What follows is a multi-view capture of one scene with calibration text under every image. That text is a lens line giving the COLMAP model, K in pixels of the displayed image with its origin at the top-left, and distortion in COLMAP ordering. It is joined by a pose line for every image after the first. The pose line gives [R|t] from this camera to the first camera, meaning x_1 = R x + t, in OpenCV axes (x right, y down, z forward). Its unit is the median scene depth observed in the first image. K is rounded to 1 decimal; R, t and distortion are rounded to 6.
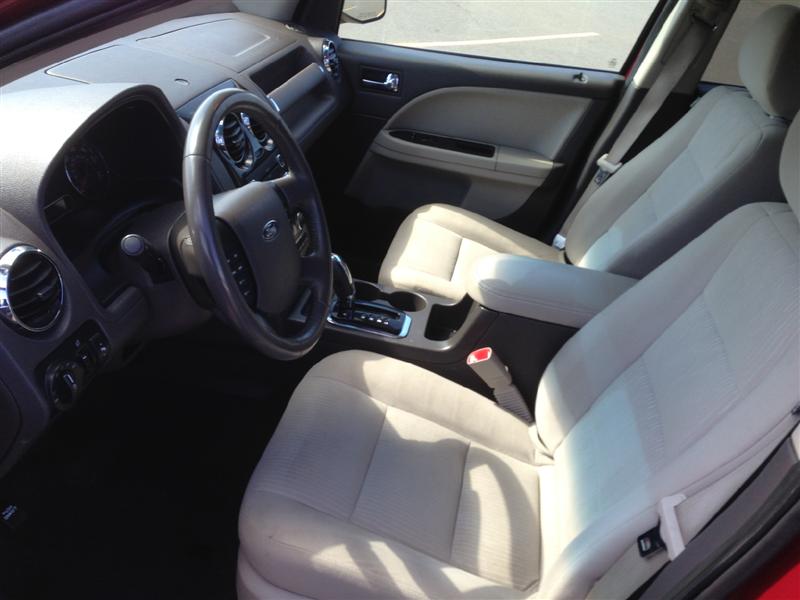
lens RADIAL K [[725.1, 0, 406.1], [0, 725.1, 294.9], [0, 0, 1]] dist [0.063450, 0.000000]
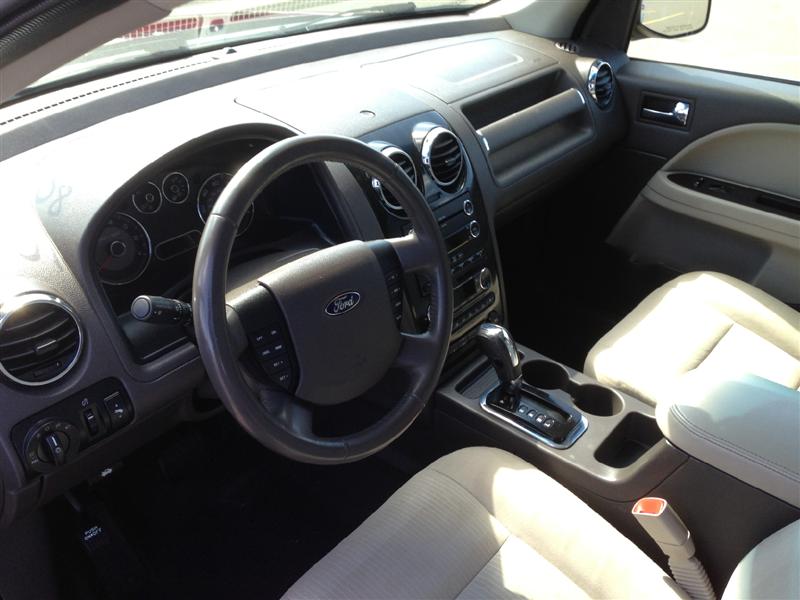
lens RADIAL K [[725.1, 0, 403.3], [0, 725.1, 301.5], [0, 0, 1]] dist [0.063450, 0.000000]
pose [[0.859635, 0.171499, -0.481265, 0.185038], [-0.170893, 0.984239, 0.045483, -0.096853], [0.481480, 0.043146, 0.875394, 0.211282]]
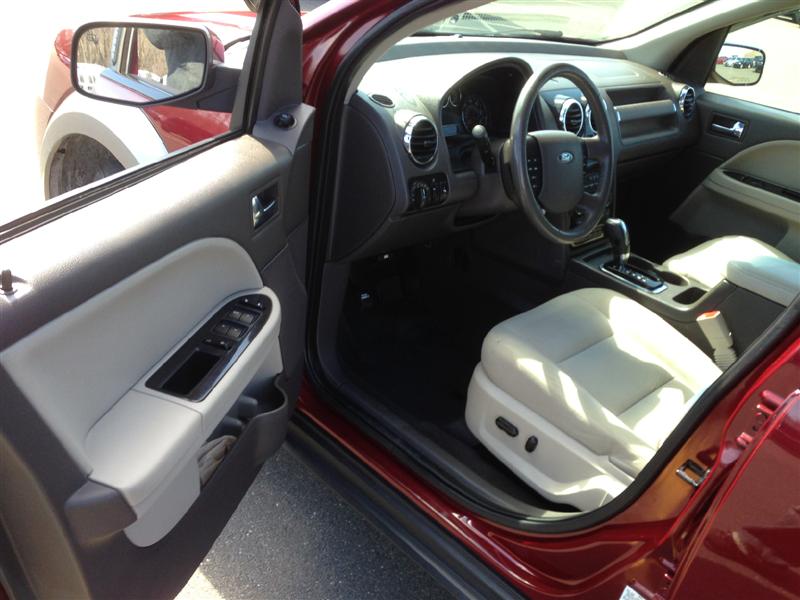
lens RADIAL K [[725.1, 0, 399.7], [0, 725.1, 307.3], [0, 0, 1]] dist [0.063450, 0.000000]
pose [[0.829841, 0.266886, -0.490037, 0.242956], [-0.323087, 0.945828, -0.032004, 0.249304], [0.454949, 0.184883, 0.871114, -0.290666]]
